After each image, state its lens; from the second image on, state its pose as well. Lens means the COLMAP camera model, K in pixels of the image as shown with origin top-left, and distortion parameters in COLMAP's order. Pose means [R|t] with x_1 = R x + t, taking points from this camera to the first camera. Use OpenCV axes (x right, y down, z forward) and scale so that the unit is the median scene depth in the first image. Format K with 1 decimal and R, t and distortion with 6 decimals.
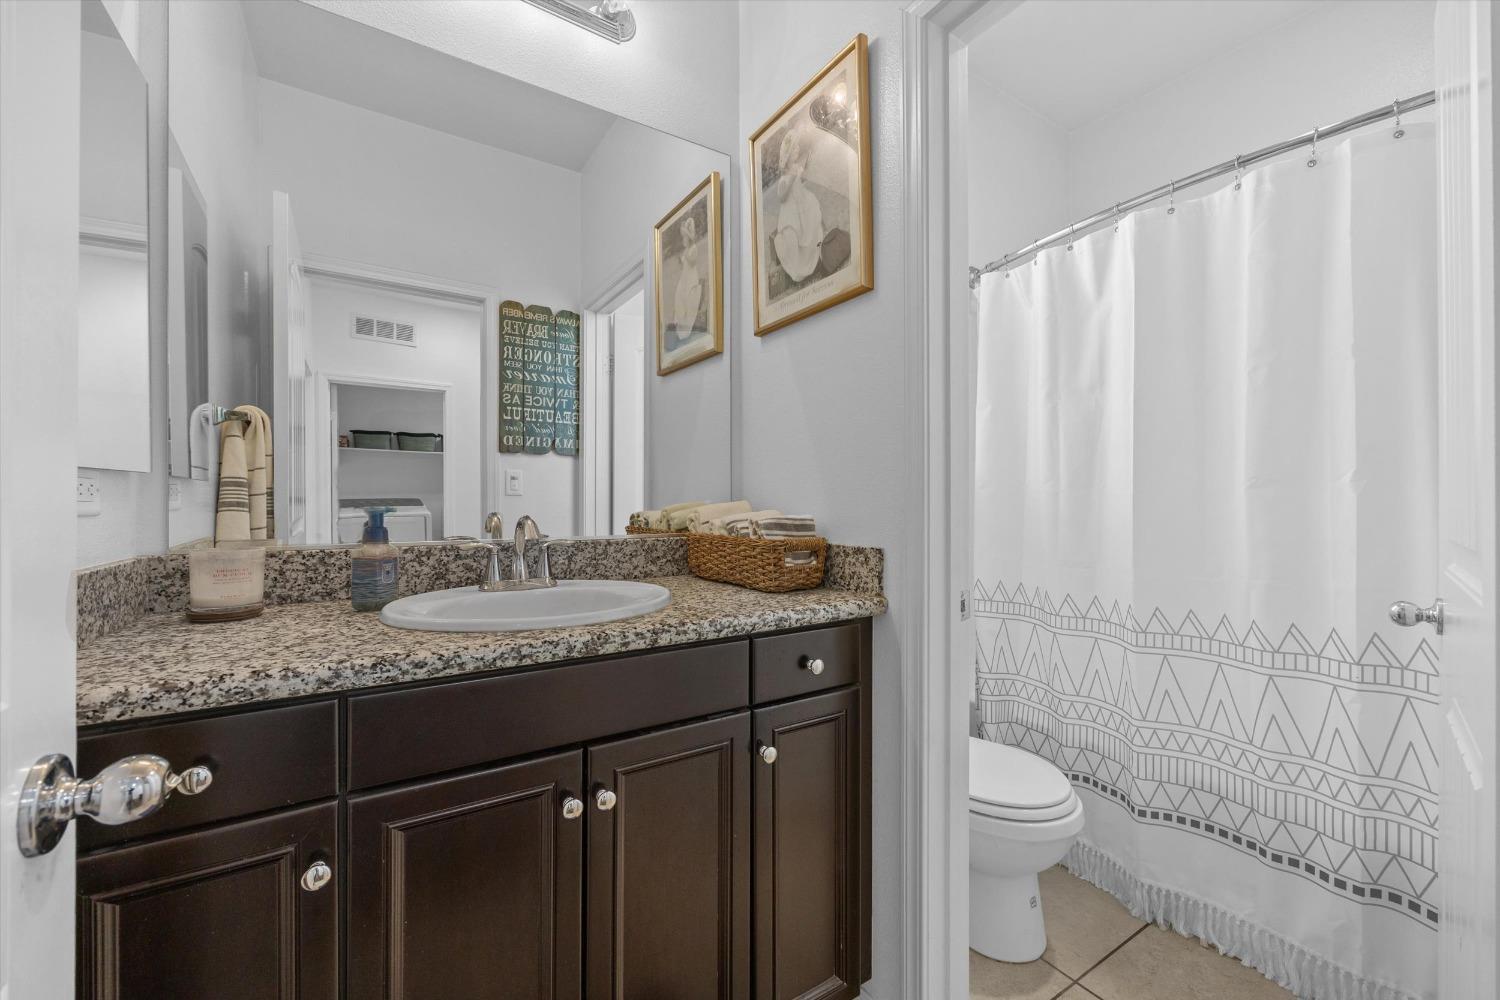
lens RADIAL K [[600.9, 0, 750.0], [0, 600.9, 500.0], [0, 0, 1]] dist [0.000300, -0.000044]
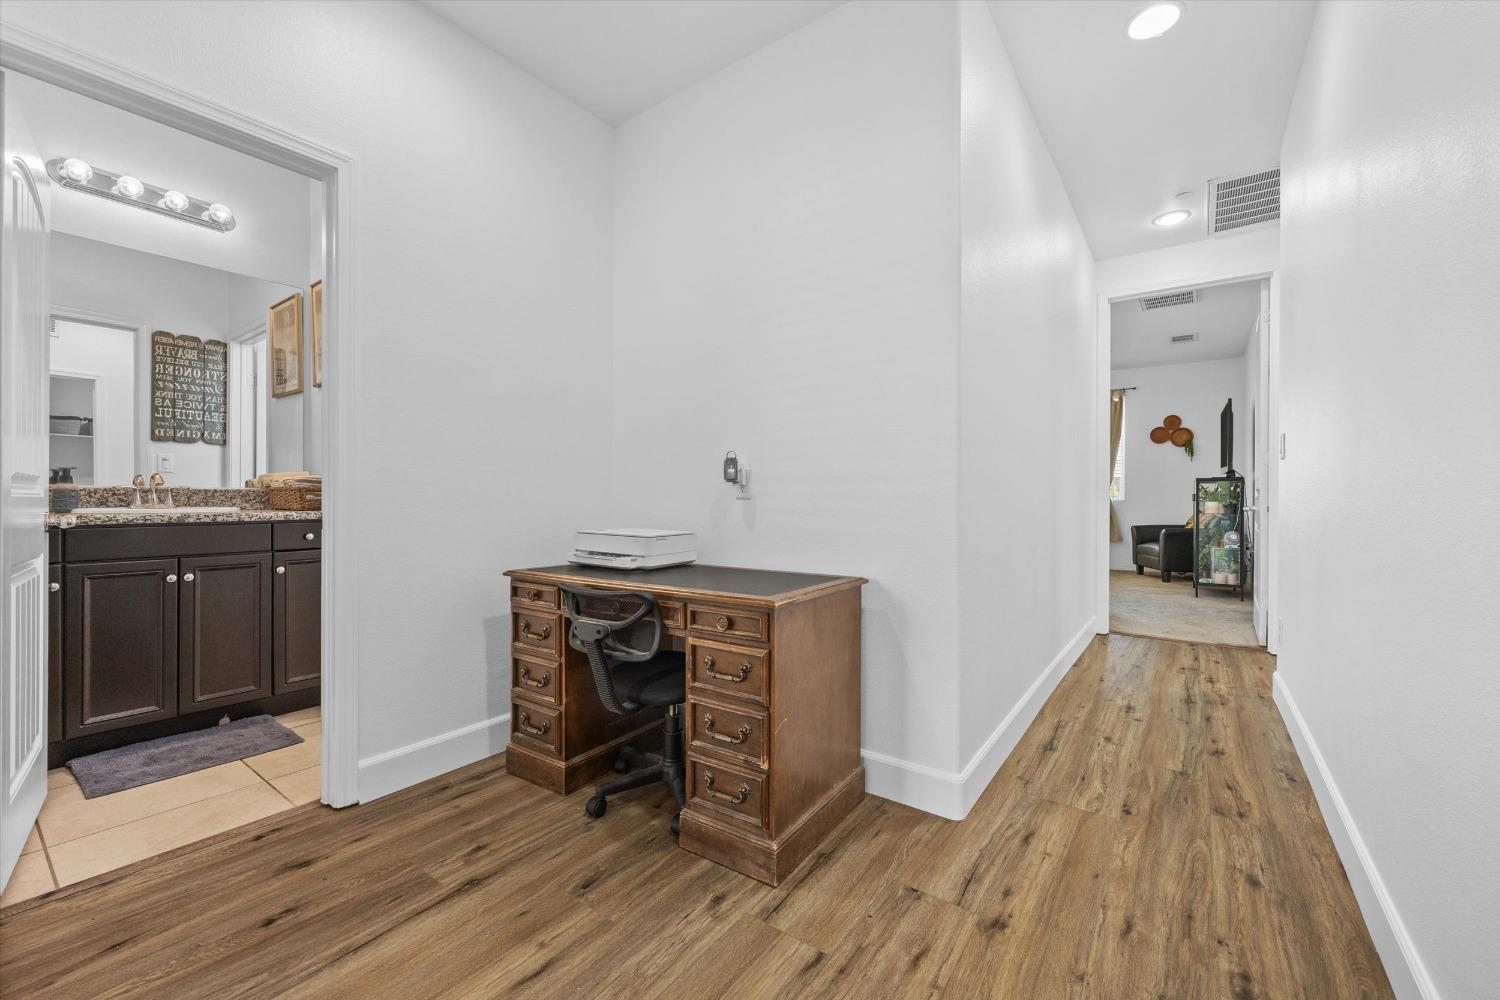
lens RADIAL K [[600.9, 0, 750.0], [0, 600.9, 500.0], [0, 0, 1]] dist [0.000300, -0.000044]
pose [[0.933876, 0.000477, 0.357598, 0.369956], [-0.002658, 0.999981, 0.005607, 0.045628], [-0.357588, -0.006187, 0.933859, -0.776244]]
